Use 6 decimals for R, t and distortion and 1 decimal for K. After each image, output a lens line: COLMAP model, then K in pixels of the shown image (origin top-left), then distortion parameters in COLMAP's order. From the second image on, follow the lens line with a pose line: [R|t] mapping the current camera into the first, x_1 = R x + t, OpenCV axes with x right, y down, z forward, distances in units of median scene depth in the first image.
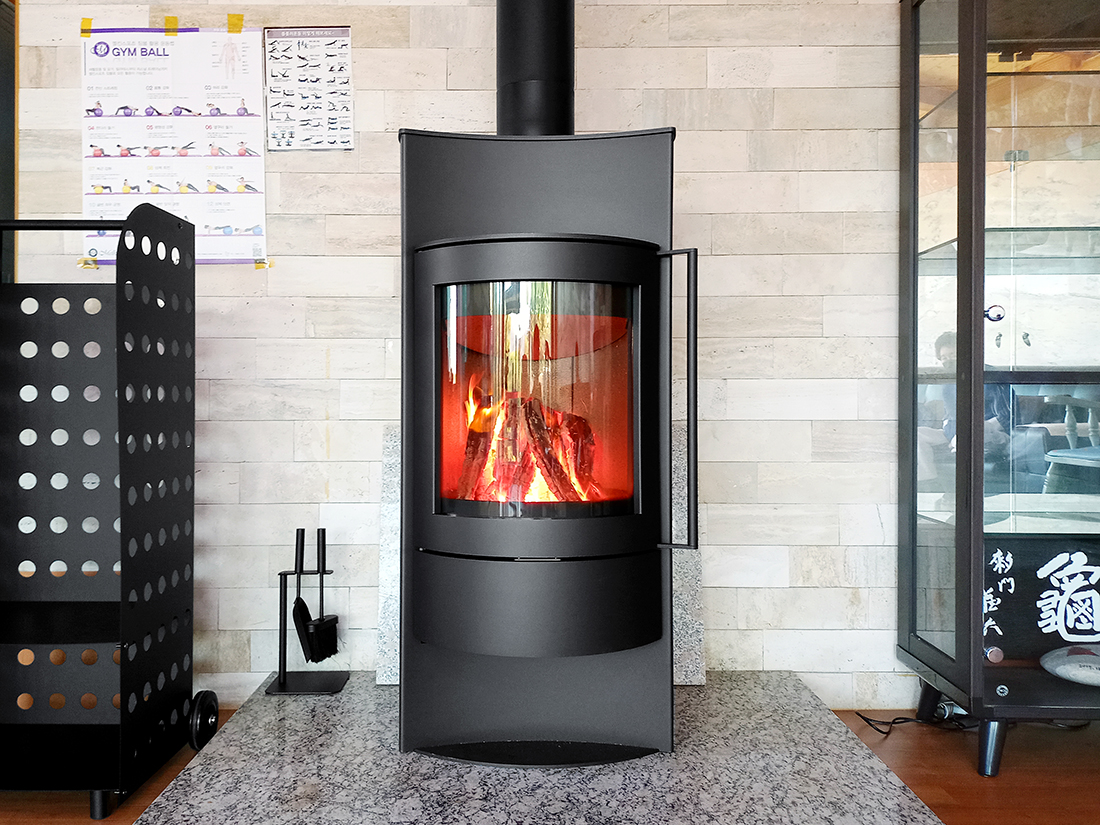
lens RADIAL K [[1068.2, 0, 550.0], [0, 1068.2, 412.5], [0, 0, 1]] dist [0.091888, -0.128381]
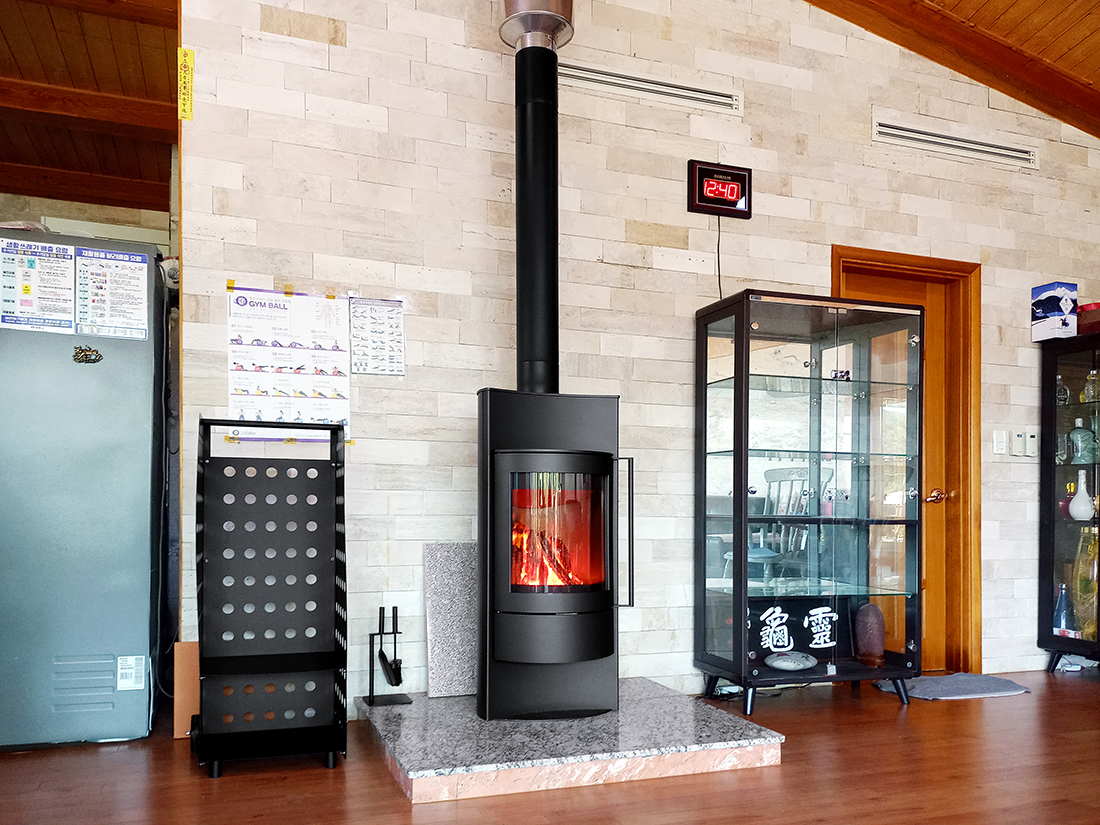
lens RADIAL K [[993.5, 0, 653.0], [0, 993.5, 484.3], [0, 0, 1]] dist [0.162772, -0.208736]
pose [[0.904658, 0.022845, 0.425526, -0.494617], [-0.009063, 0.999368, -0.034385, -0.029523], [-0.426042, 0.027250, 0.904293, -0.553358]]
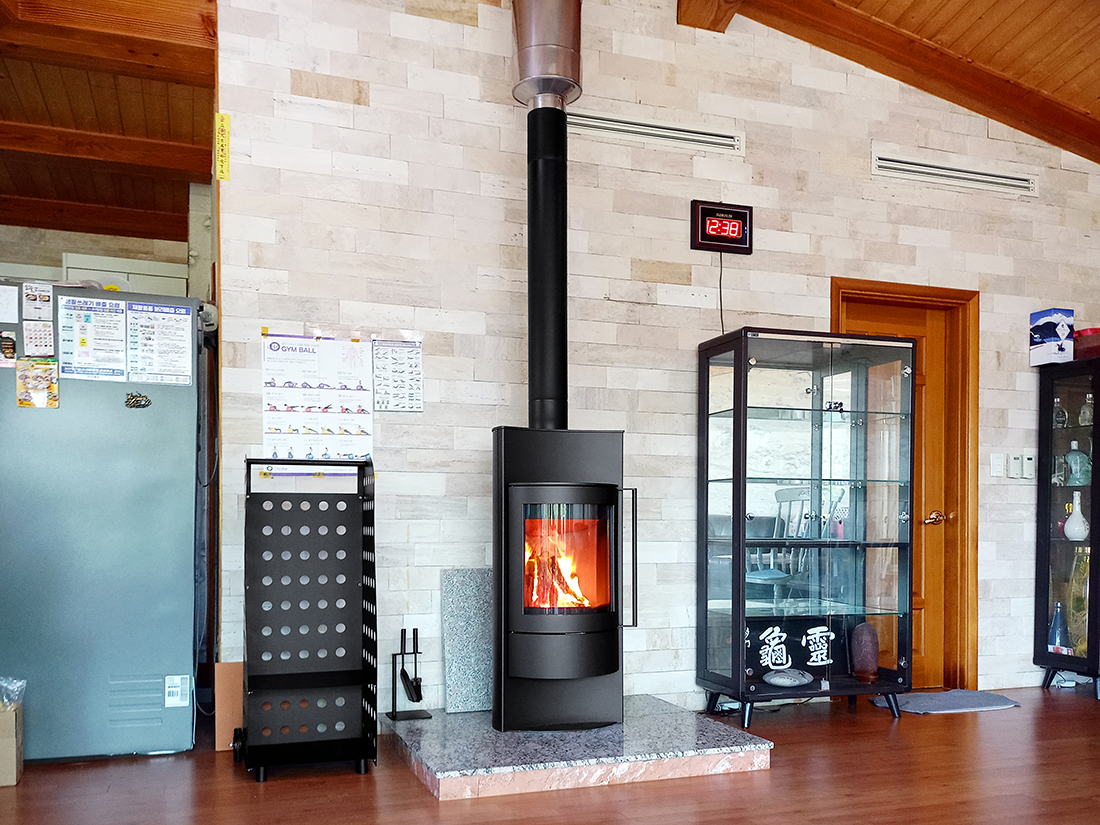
lens RADIAL K [[1113.1, 0, 685.4], [0, 1113.1, 491.6], [0, 0, 1]] dist [0.133623, -0.161142]
pose [[0.899926, 0.019713, 0.435597, -0.599864], [-0.009441, 0.999624, -0.025733, -0.072243], [-0.435940, 0.019046, 0.899774, -0.844399]]
